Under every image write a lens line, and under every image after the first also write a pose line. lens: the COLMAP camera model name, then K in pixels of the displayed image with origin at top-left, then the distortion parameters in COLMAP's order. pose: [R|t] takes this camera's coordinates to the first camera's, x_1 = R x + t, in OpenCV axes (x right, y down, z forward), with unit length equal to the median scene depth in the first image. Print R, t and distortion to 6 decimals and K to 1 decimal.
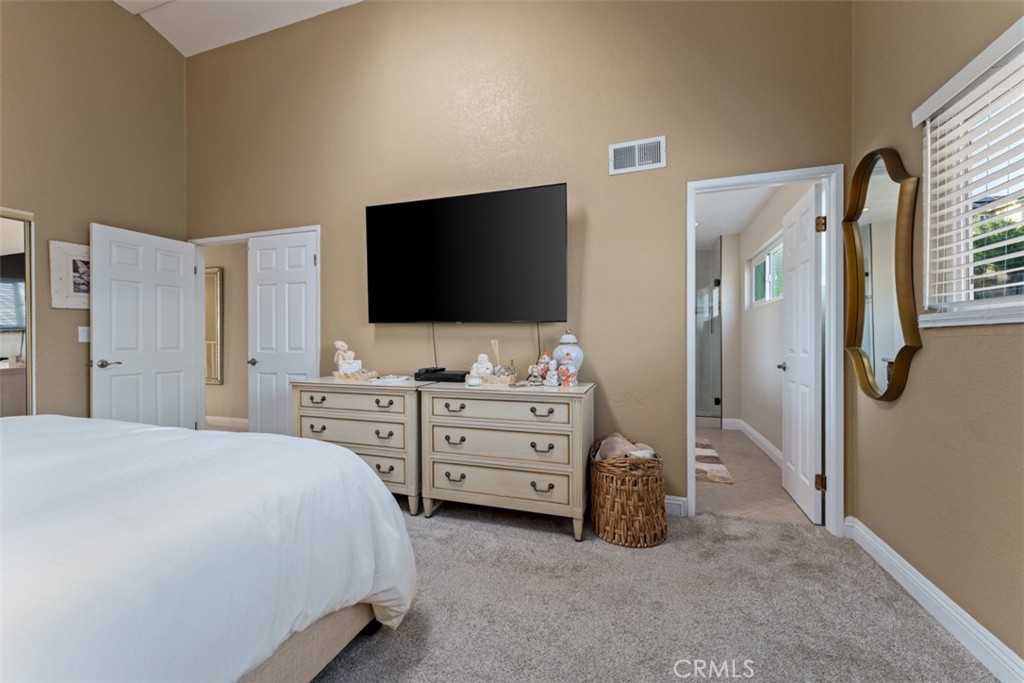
lens RADIAL K [[385.4, 0, 512.0], [0, 385.4, 341.5], [0, 0, 1]] dist [-0.001763, -0.000123]
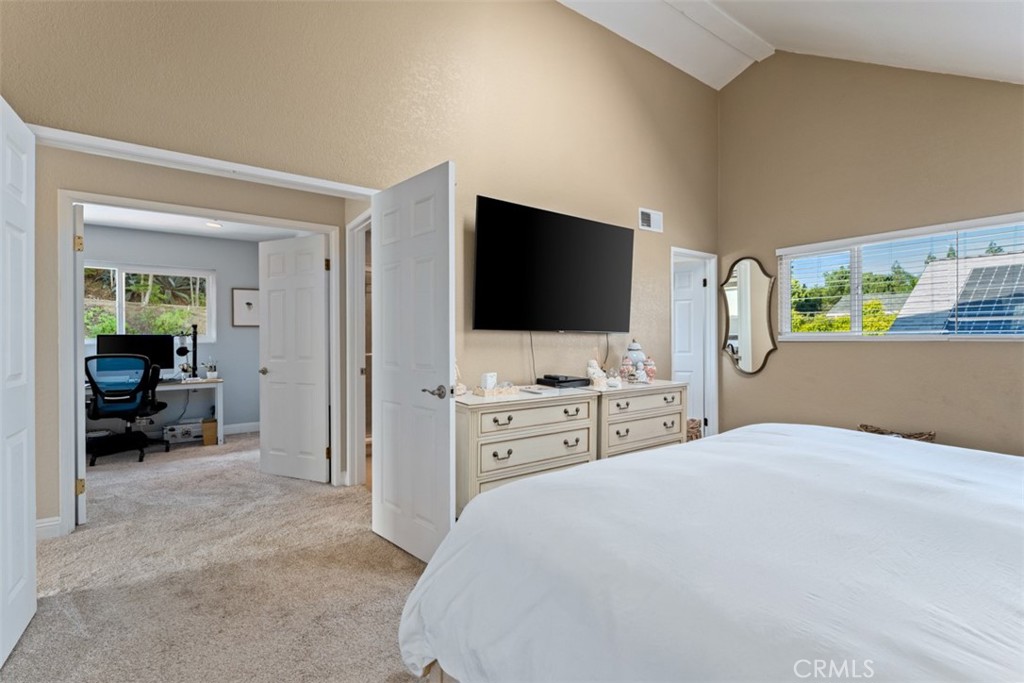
lens RADIAL K [[451.0, 0, 512.0], [0, 451.0, 341.5], [0, 0, 1]] dist [-0.000595, 0.000028]
pose [[0.590933, 0.004912, 0.806705, -1.365939], [0.014412, 0.999758, -0.016644, -0.004337], [-0.806592, 0.021462, 0.590719, 0.430110]]
